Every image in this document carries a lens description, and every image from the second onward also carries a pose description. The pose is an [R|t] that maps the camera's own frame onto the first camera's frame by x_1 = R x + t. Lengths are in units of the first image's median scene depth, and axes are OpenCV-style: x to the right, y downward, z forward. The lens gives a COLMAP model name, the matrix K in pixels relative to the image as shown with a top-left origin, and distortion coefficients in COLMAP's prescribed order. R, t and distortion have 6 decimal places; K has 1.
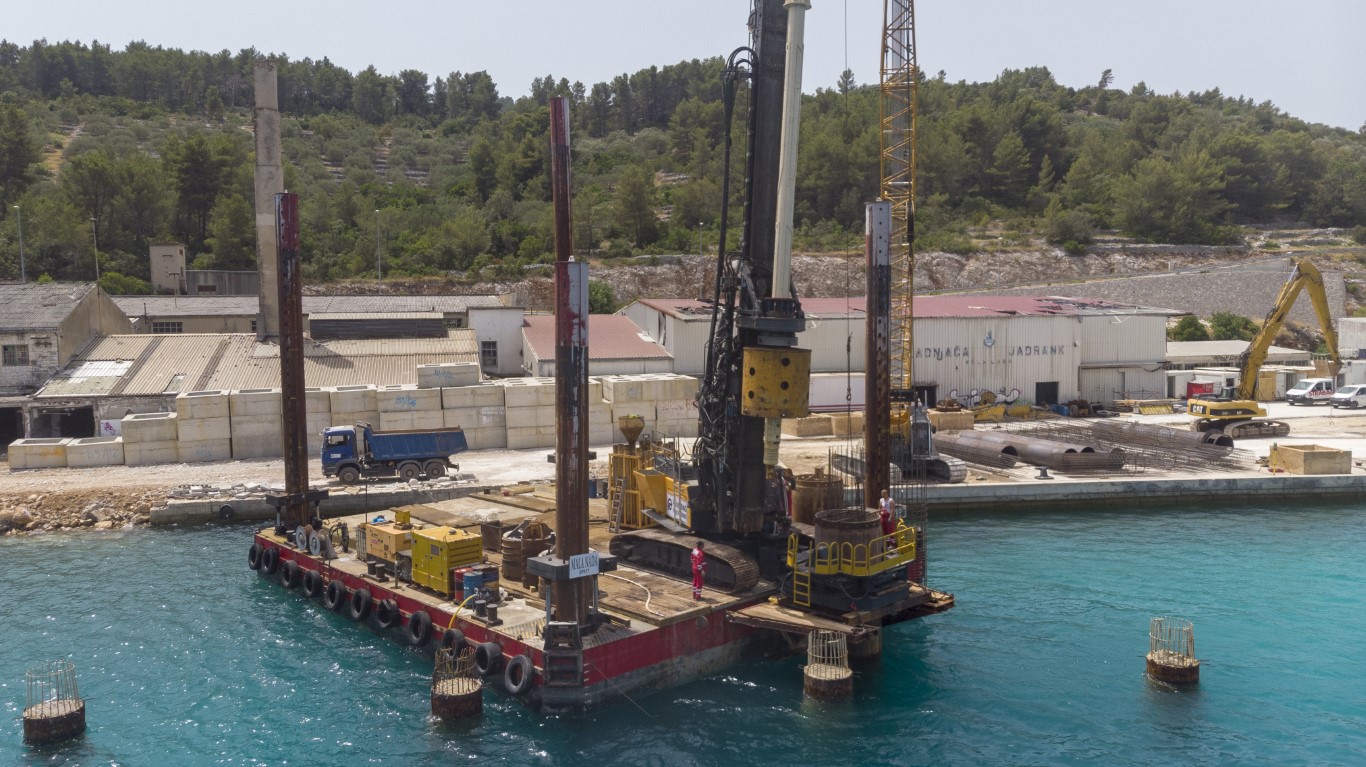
lens RADIAL K [[1002.0, 0, 685.3], [0, 1002.0, 382.2], [0, 0, 1]] dist [0.012155, 0.029379]
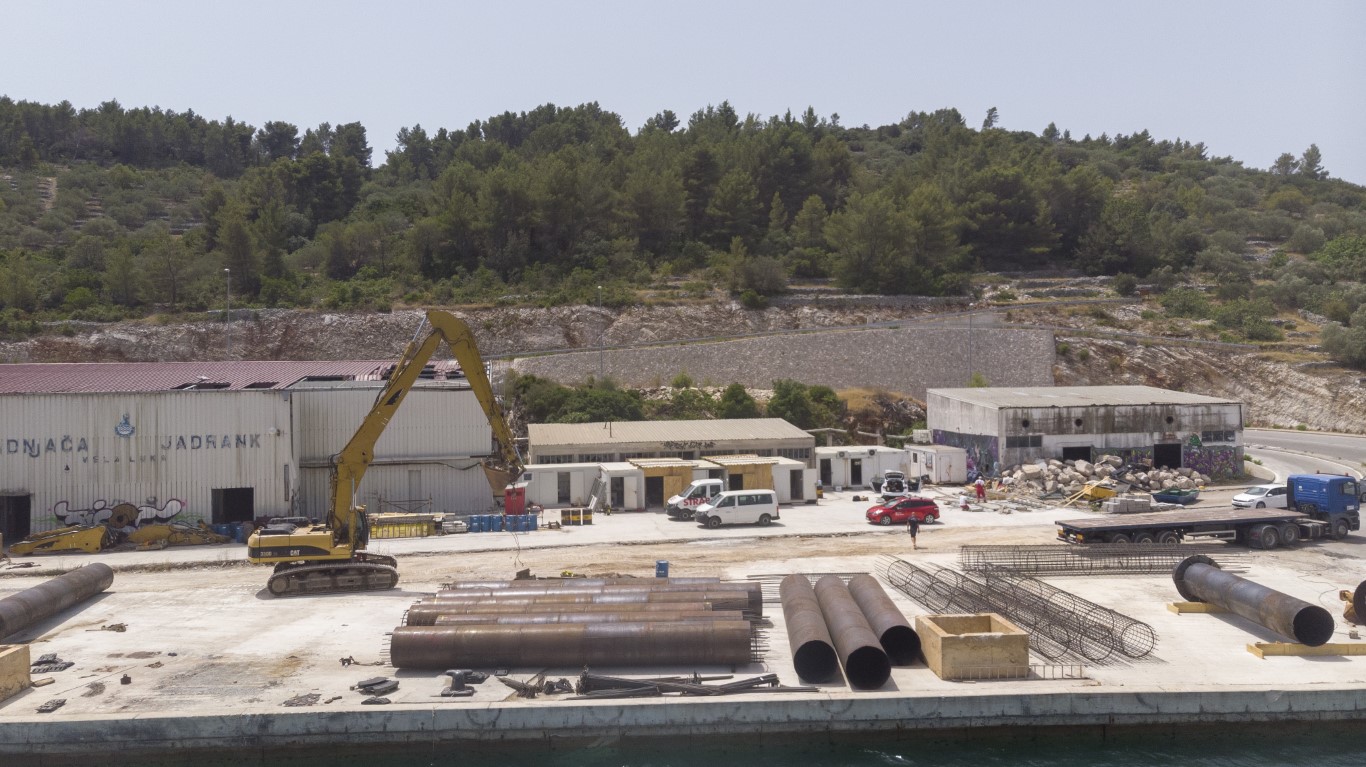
lens RADIAL K [[1002.0, 0, 682.7], [0, 1002.0, 386.8], [0, 0, 1]] dist [0.012155, 0.029379]
pose [[0.998384, 0.000240, -0.056832, 0.377319], [-0.003306, 0.998543, -0.053855, -0.017724], [0.056737, 0.053955, 0.996930, 0.180946]]
